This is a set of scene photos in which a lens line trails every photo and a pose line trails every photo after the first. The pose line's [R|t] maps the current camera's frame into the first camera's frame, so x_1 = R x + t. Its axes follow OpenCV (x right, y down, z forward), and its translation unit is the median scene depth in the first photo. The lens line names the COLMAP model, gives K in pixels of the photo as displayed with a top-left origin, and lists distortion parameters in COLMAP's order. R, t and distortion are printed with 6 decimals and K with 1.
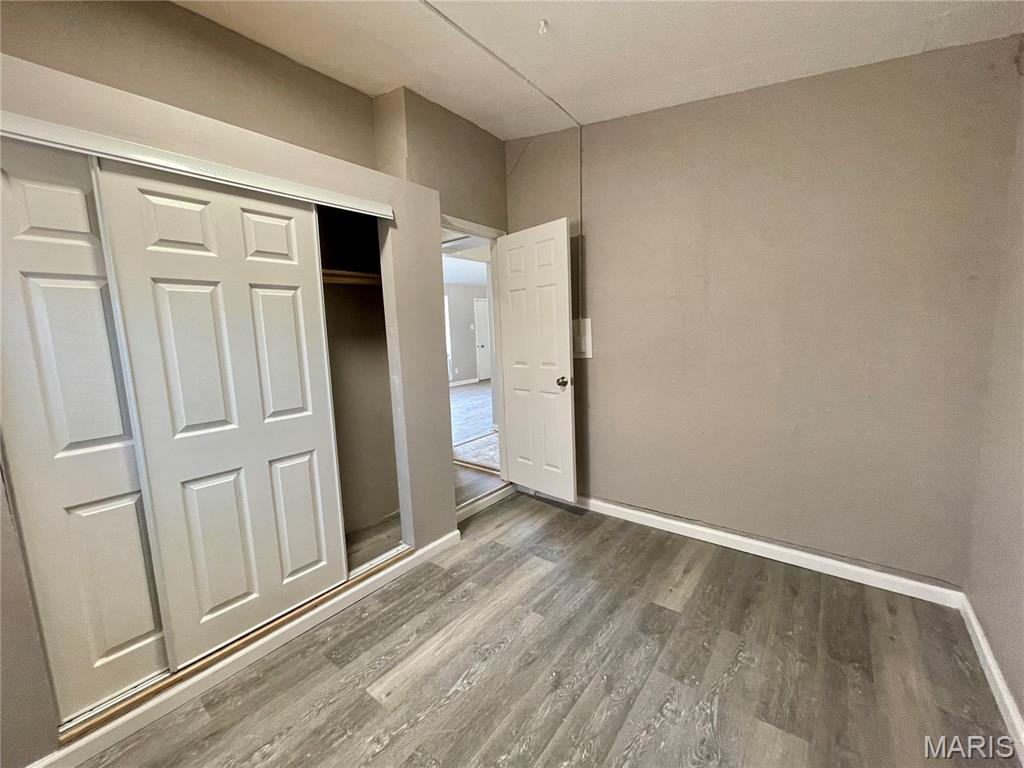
lens RADIAL K [[413.5, 0, 508.6], [0, 413.5, 385.8], [0, 0, 1]] dist [-0.007609, 0.005087]
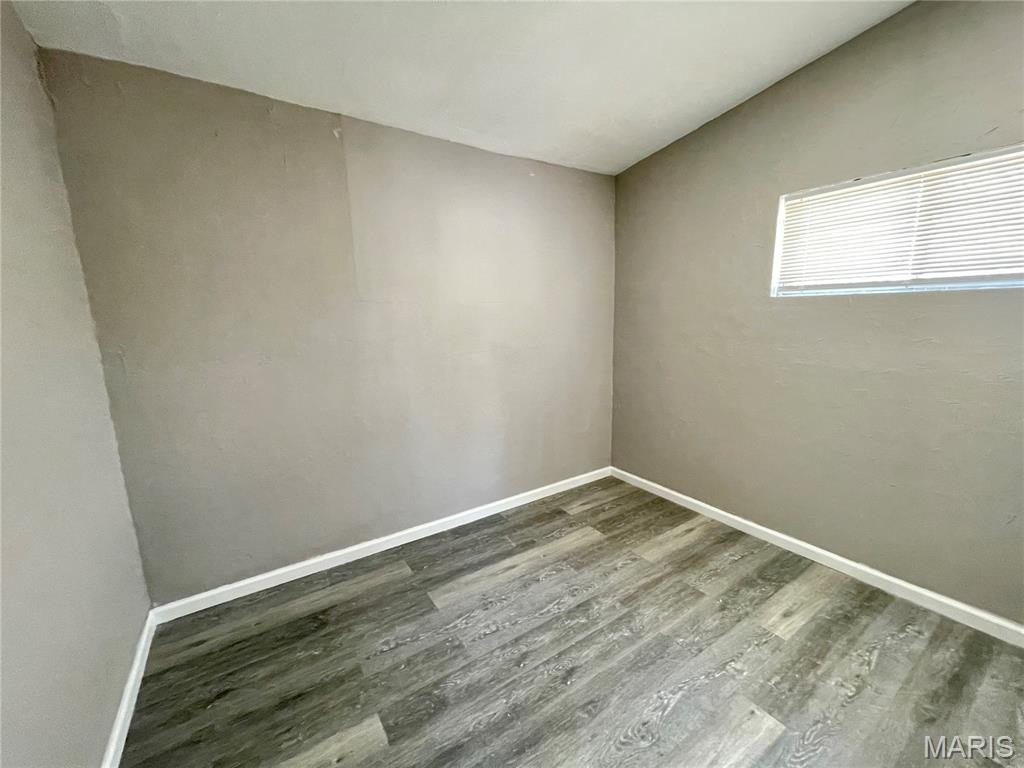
lens RADIAL K [[413.5, 0, 508.6], [0, 413.5, 385.8], [0, 0, 1]] dist [-0.007609, 0.005087]
pose [[-0.946850, 0.003903, 0.321651, -0.070000], [0.100808, 0.953156, 0.285186, -0.258705], [-0.305471, 0.302453, -0.902890, 1.688985]]
